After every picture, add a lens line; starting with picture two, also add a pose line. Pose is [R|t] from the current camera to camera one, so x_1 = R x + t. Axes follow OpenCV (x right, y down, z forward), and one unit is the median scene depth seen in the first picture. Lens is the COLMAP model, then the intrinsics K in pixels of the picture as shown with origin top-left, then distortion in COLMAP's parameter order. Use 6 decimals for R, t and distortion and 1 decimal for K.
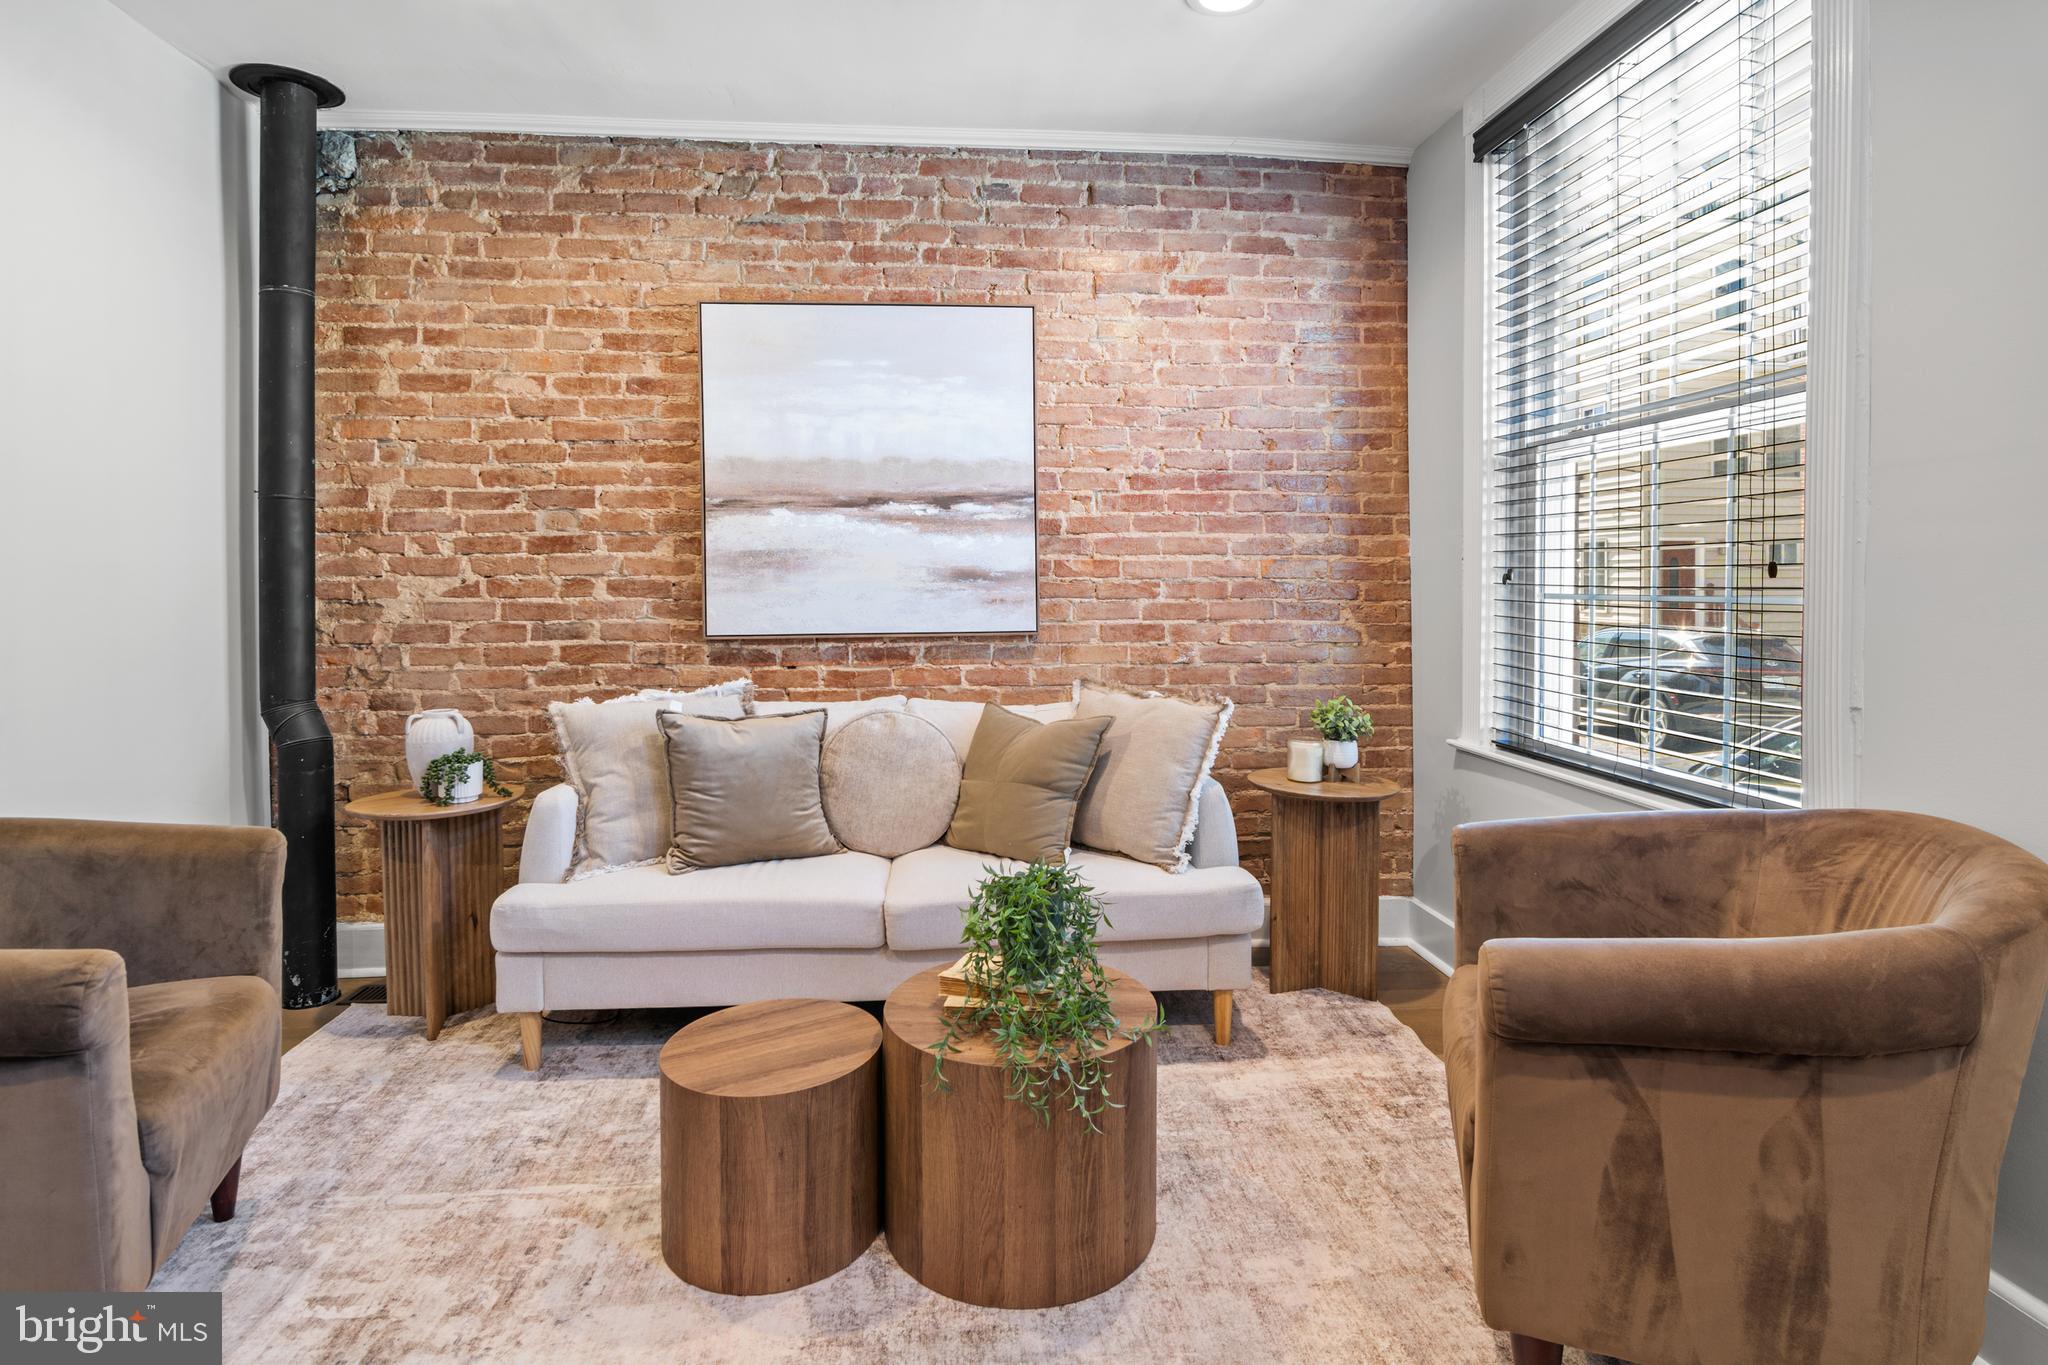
lens RADIAL K [[1016.0, 0, 1031.8], [0, 1016.0, 608.6], [0, 0, 1]] dist [-0.010091, -0.001639]
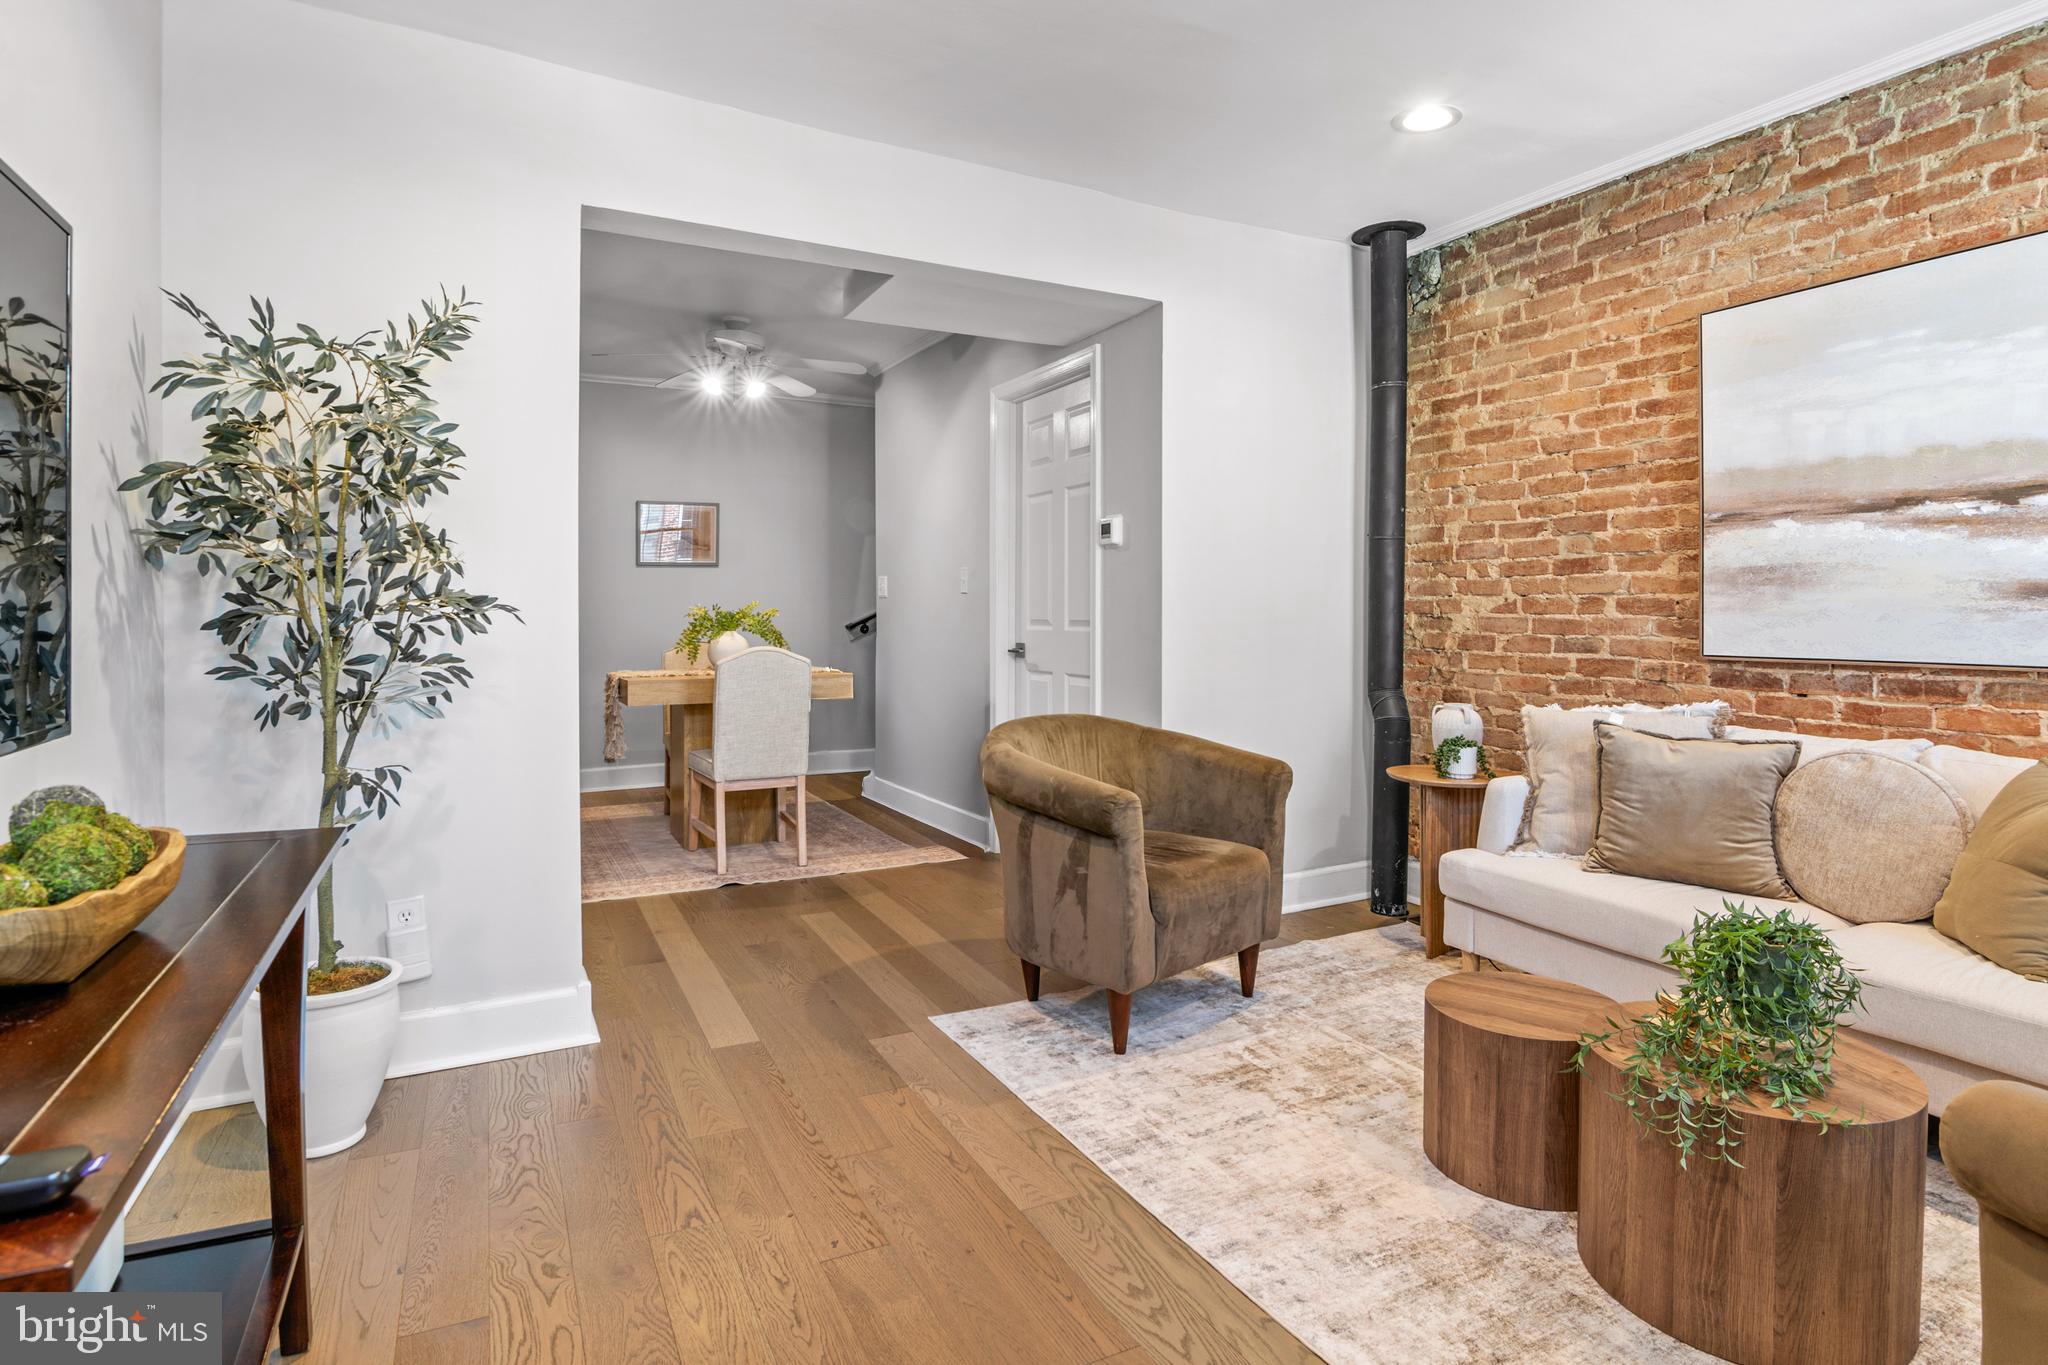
lens RADIAL K [[1073.9, 0, 1030.5], [0, 1073.9, 646.6], [0, 0, 1]] dist [-0.004820, -0.006677]
pose [[0.380996, 0.038748, -0.923764, 0.385212], [-0.019914, 0.999234, 0.033701, -0.003440], [0.924362, 0.005556, 0.381475, 0.009544]]
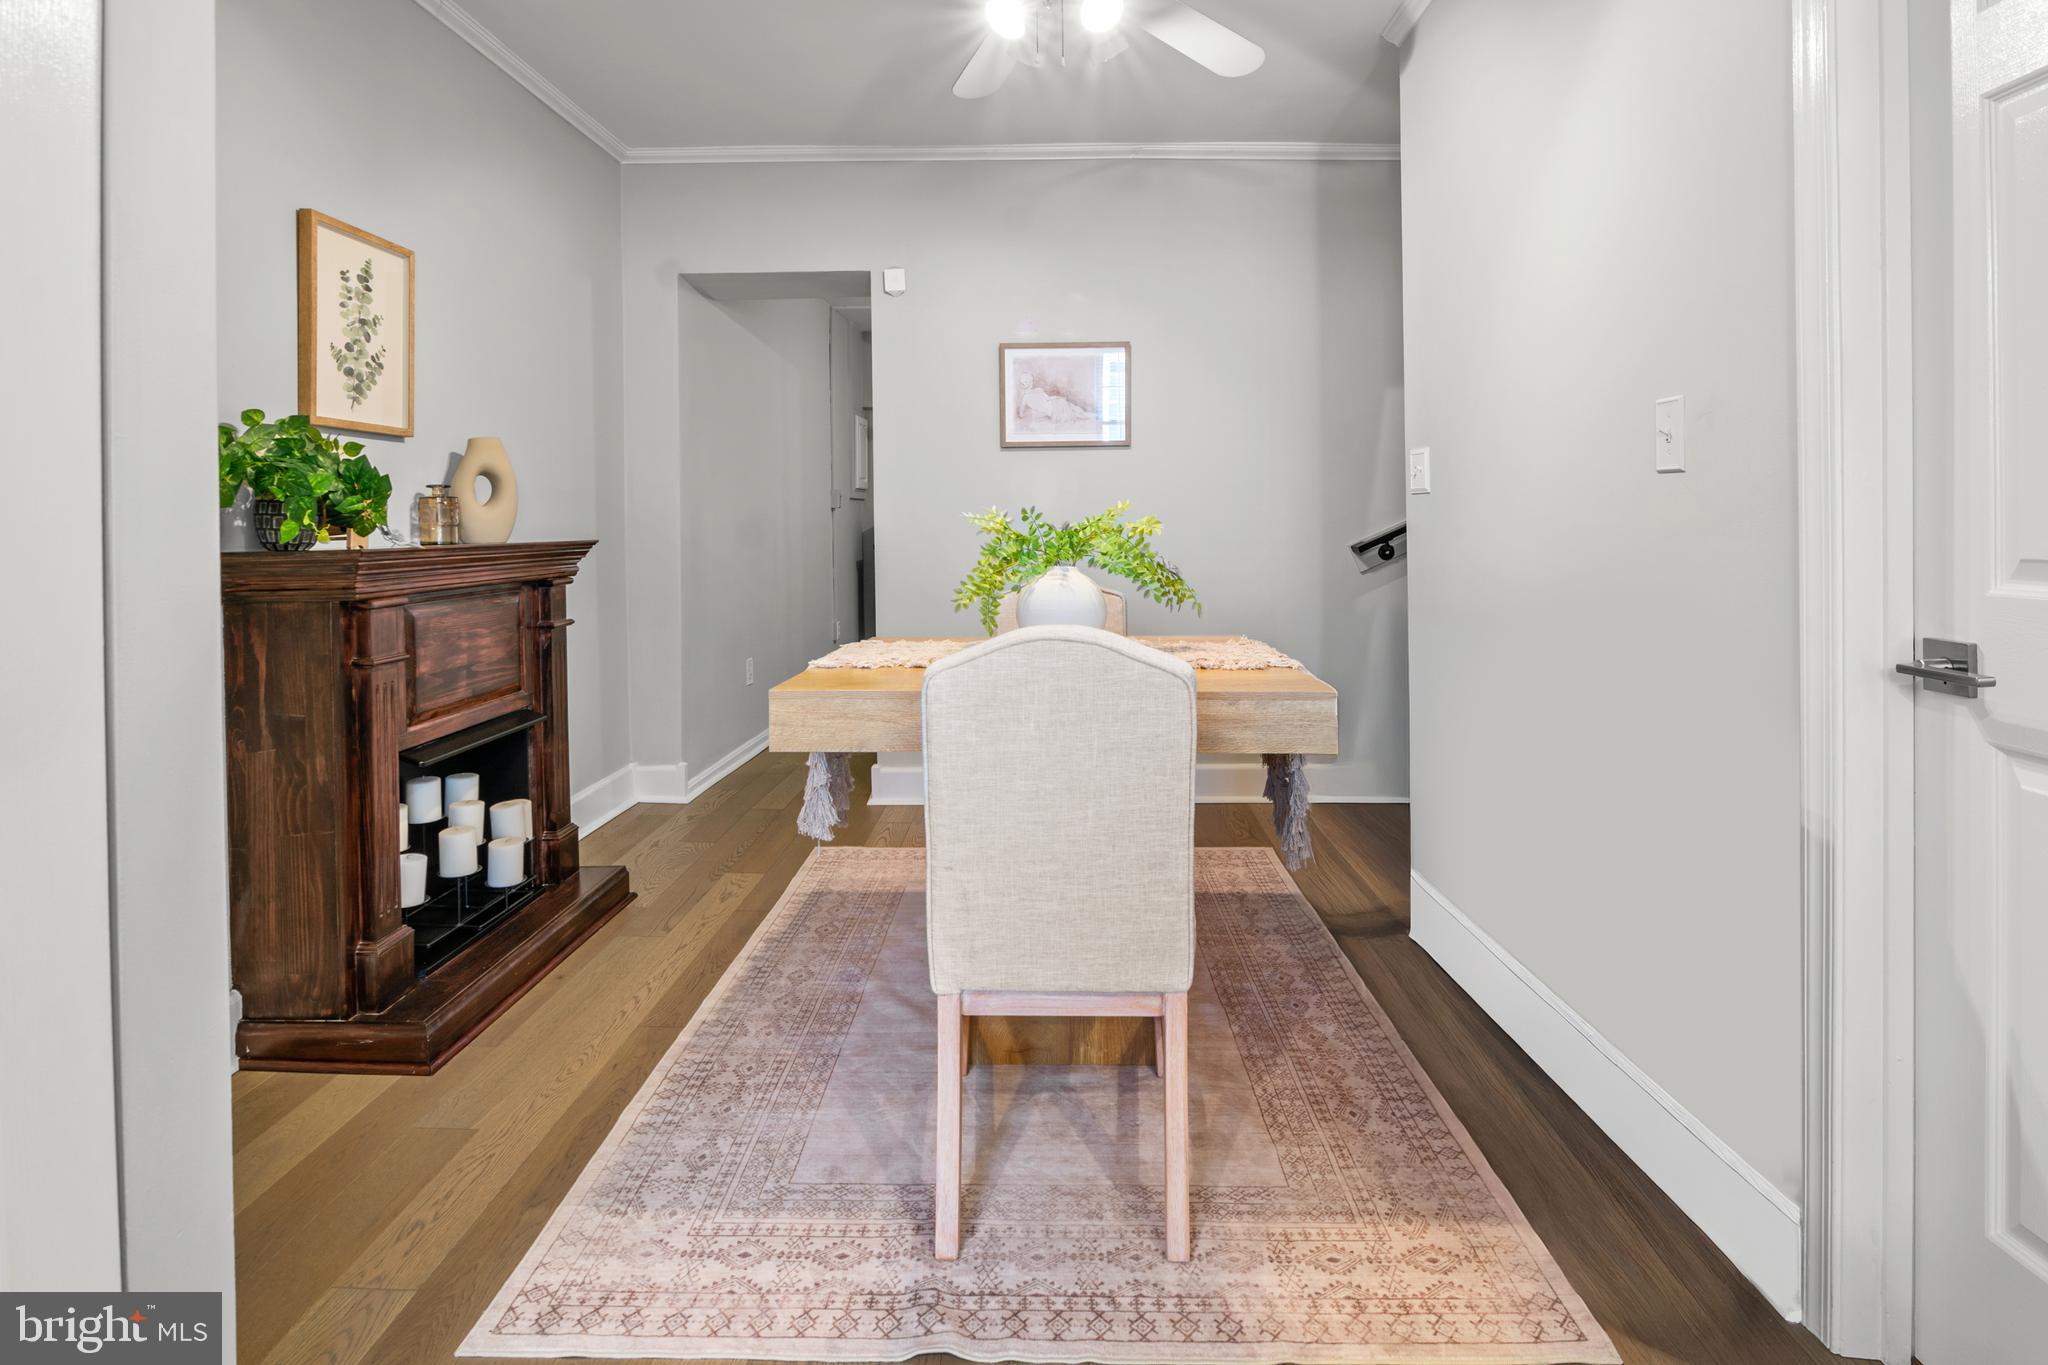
lens RADIAL K [[1056.0, 0, 1027.5], [0, 1056.0, 522.8], [0, 0, 1]] dist [-0.001808, -0.000983]
pose [[-0.102560, 0.010389, -0.994673, -0.644534], [-0.016609, 0.999788, 0.012154, -0.001089], [0.994588, 0.017767, -0.102366, 0.279727]]
